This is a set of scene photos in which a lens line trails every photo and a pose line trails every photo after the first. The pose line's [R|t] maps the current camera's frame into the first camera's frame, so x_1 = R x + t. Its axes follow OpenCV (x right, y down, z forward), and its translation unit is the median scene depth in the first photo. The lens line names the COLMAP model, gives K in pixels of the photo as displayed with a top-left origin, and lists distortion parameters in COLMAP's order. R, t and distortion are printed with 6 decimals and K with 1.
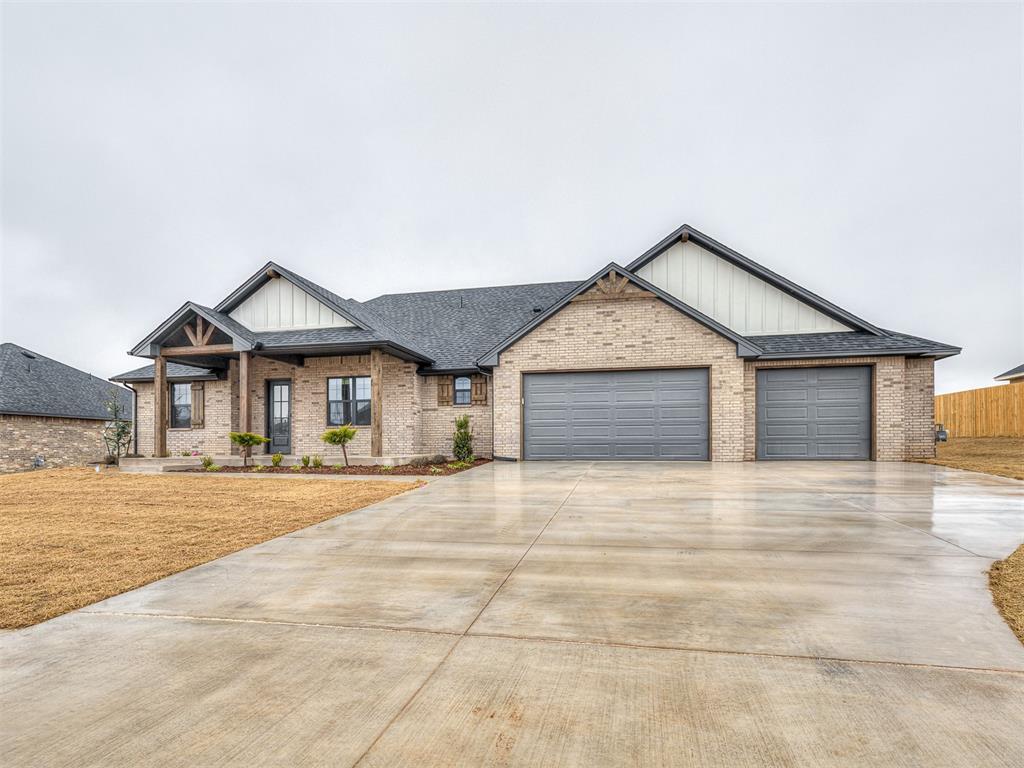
lens RADIAL K [[542.4, 0, 510.7], [0, 542.4, 474.4], [0, 0, 1]] dist [-0.002953, -0.000160]
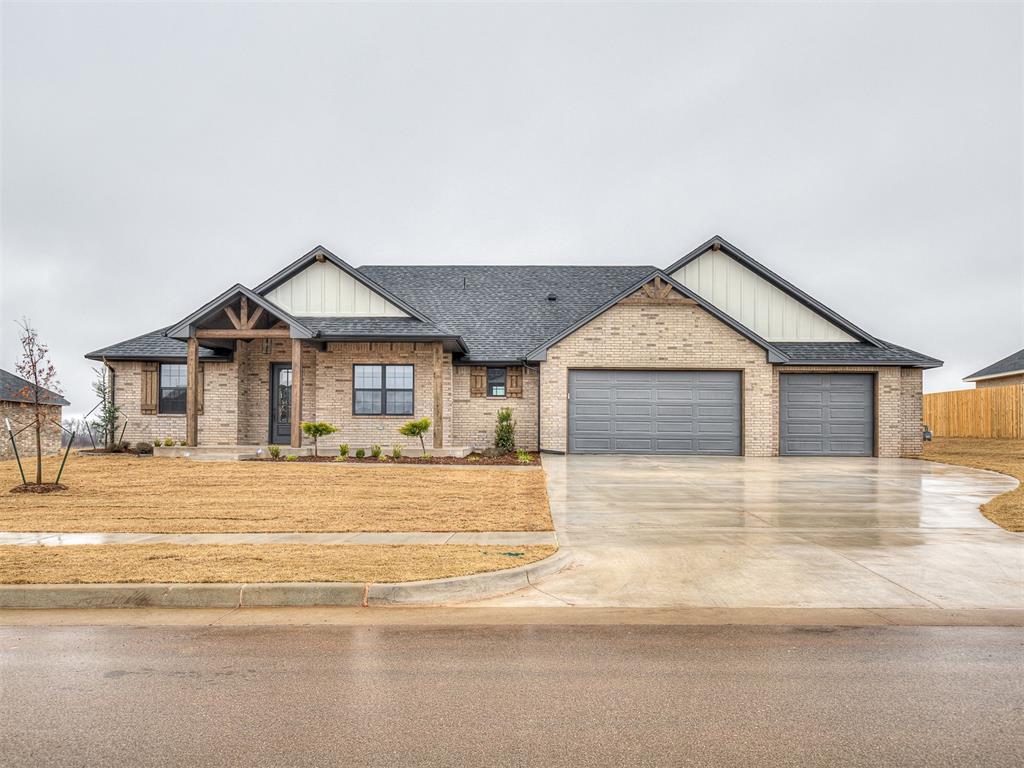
lens RADIAL K [[738.2, 0, 508.2], [0, 738.2, 474.6], [0, 0, 1]] dist [-0.000608, -0.001896]
pose [[0.982656, 0.005476, 0.185357, -0.358767], [-0.004792, 0.999980, -0.004137, 0.020877], [-0.185376, 0.003177, 0.982662, -0.364070]]
